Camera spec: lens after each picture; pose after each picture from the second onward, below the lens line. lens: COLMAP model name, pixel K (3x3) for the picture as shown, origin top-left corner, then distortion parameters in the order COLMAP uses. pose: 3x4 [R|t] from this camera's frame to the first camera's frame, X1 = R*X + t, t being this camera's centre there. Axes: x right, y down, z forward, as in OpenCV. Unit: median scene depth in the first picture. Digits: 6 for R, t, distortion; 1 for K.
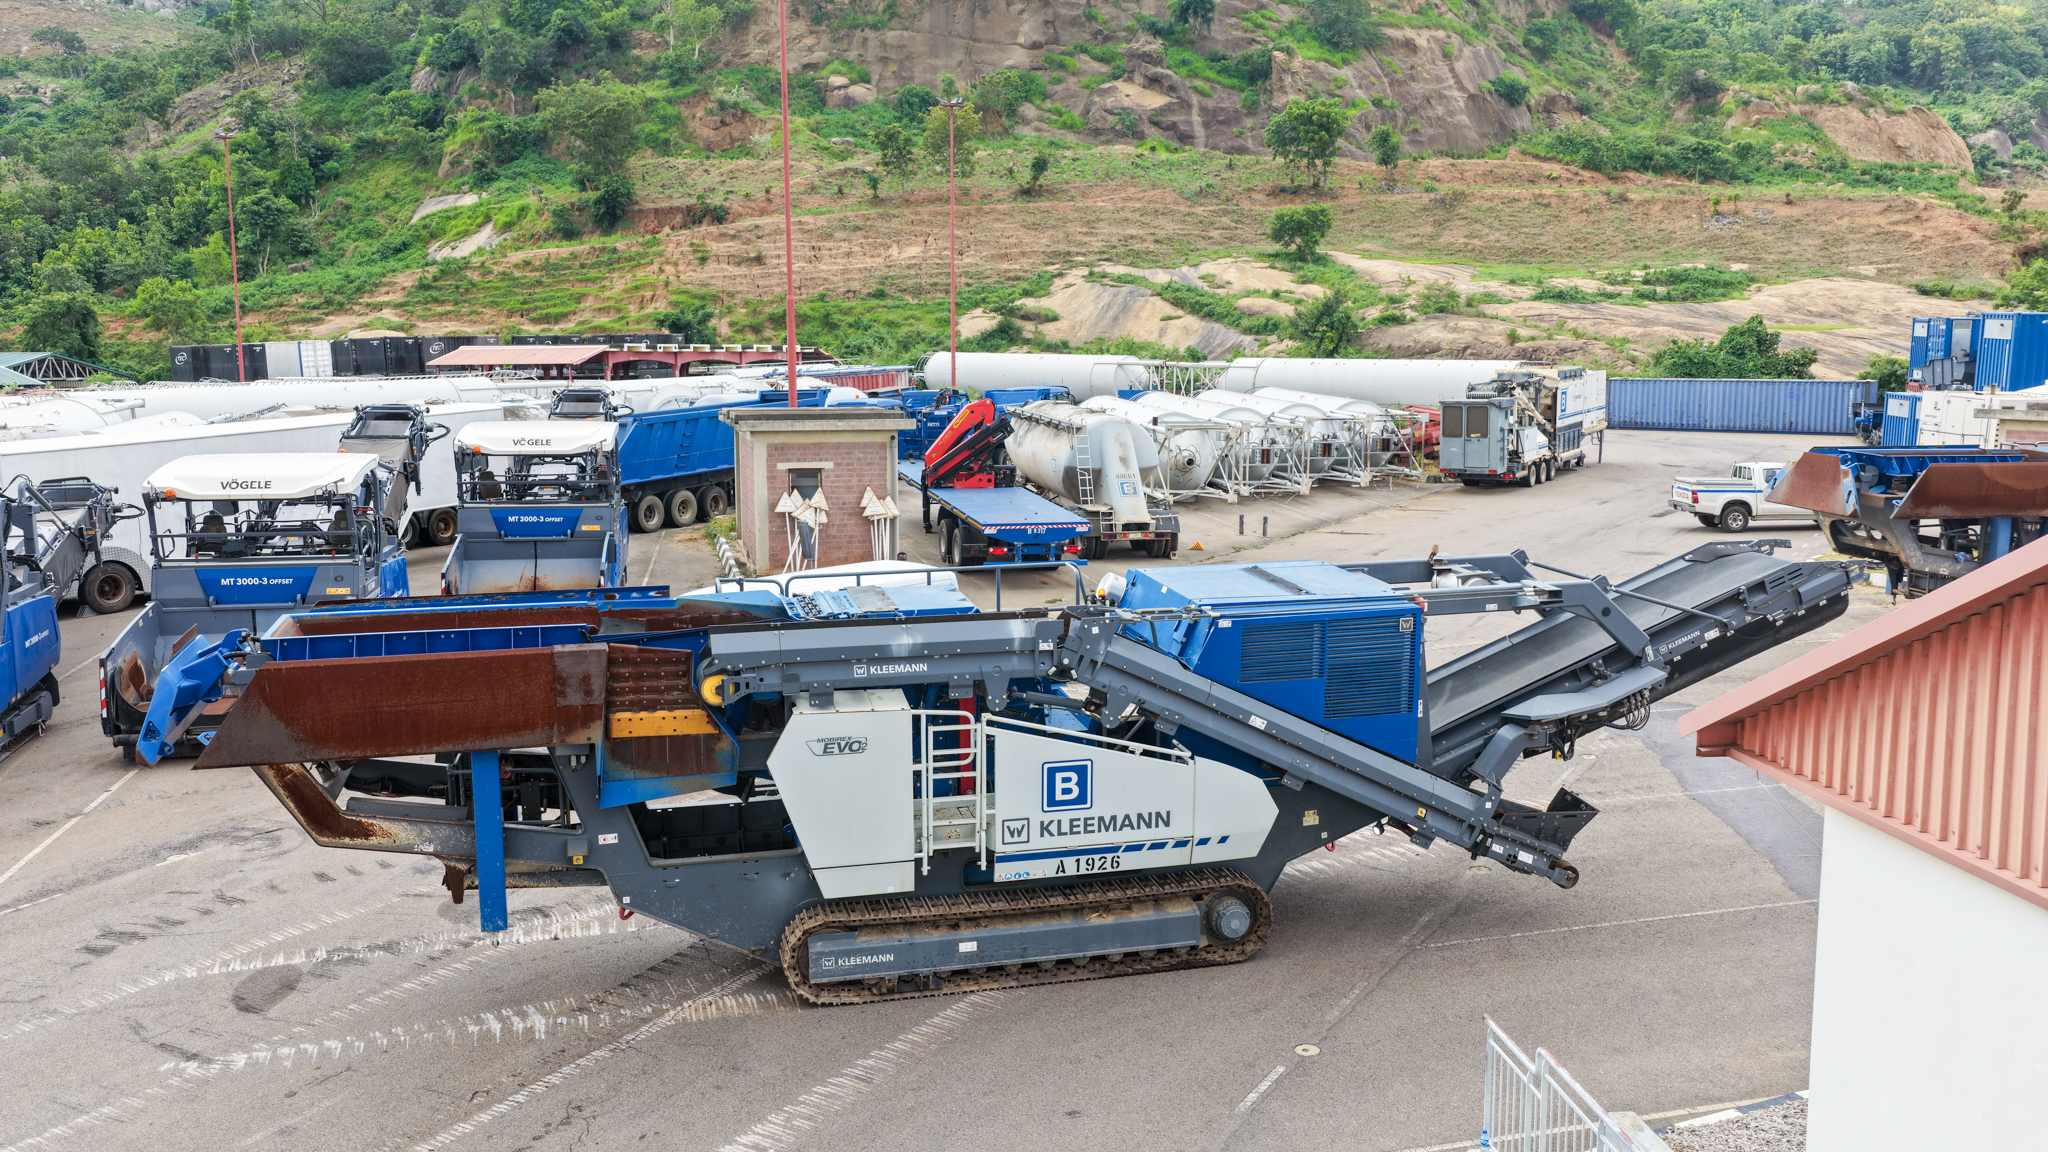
lens RADIAL K [[1700.5, 0, 1033.5], [0, 1700.5, 566.7], [0, 0, 1]] dist [-0.017142, 0.048651]
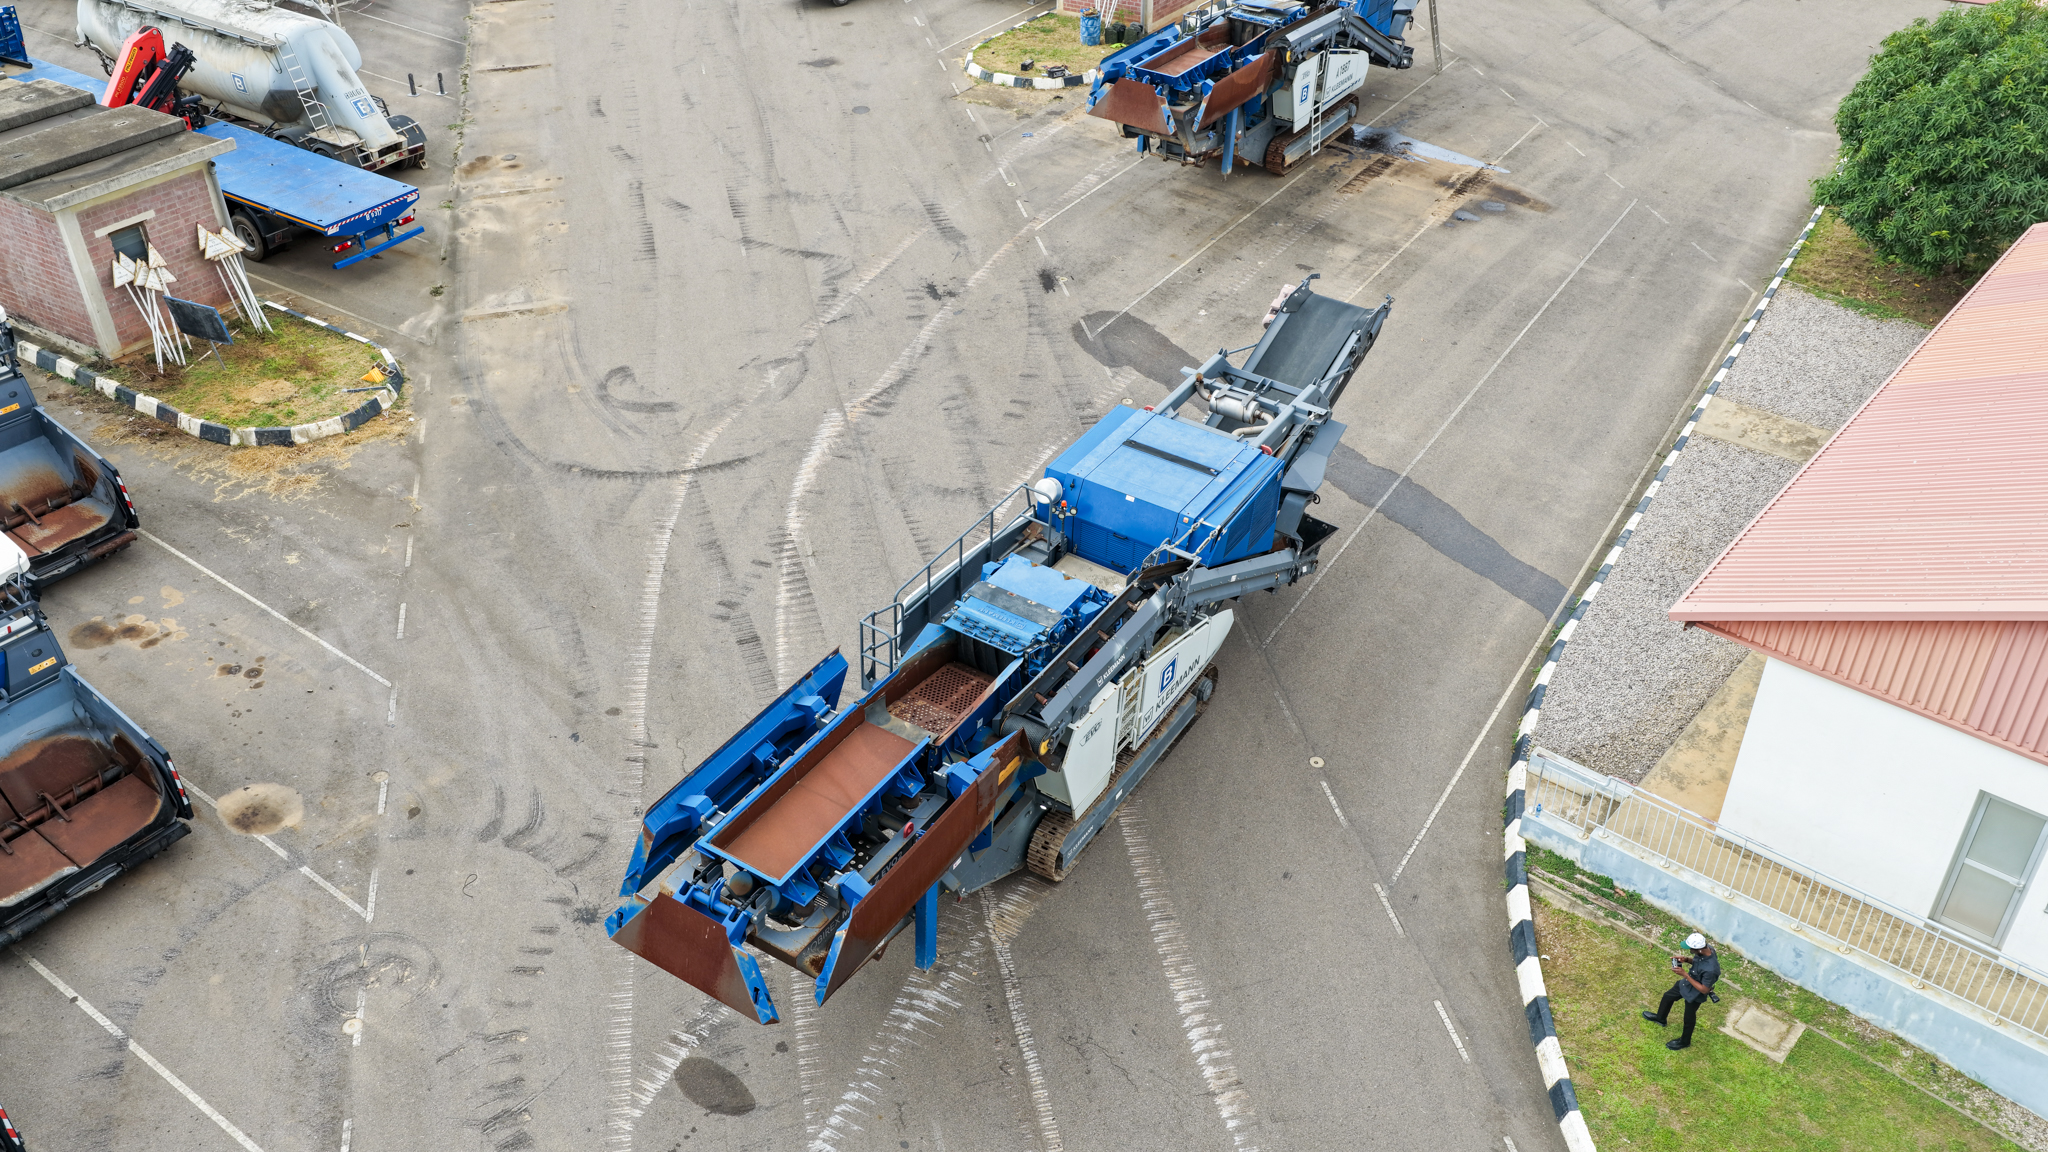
lens RADIAL K [[1700.5, 0, 1033.5], [0, 1700.5, 566.7], [0, 0, 1]] dist [-0.017142, 0.048651]
pose [[0.715384, -0.390359, 0.579522, -0.092113], [0.085385, 0.872014, 0.481975, -0.070241], [-0.693495, -0.295315, 0.657156, 0.016193]]
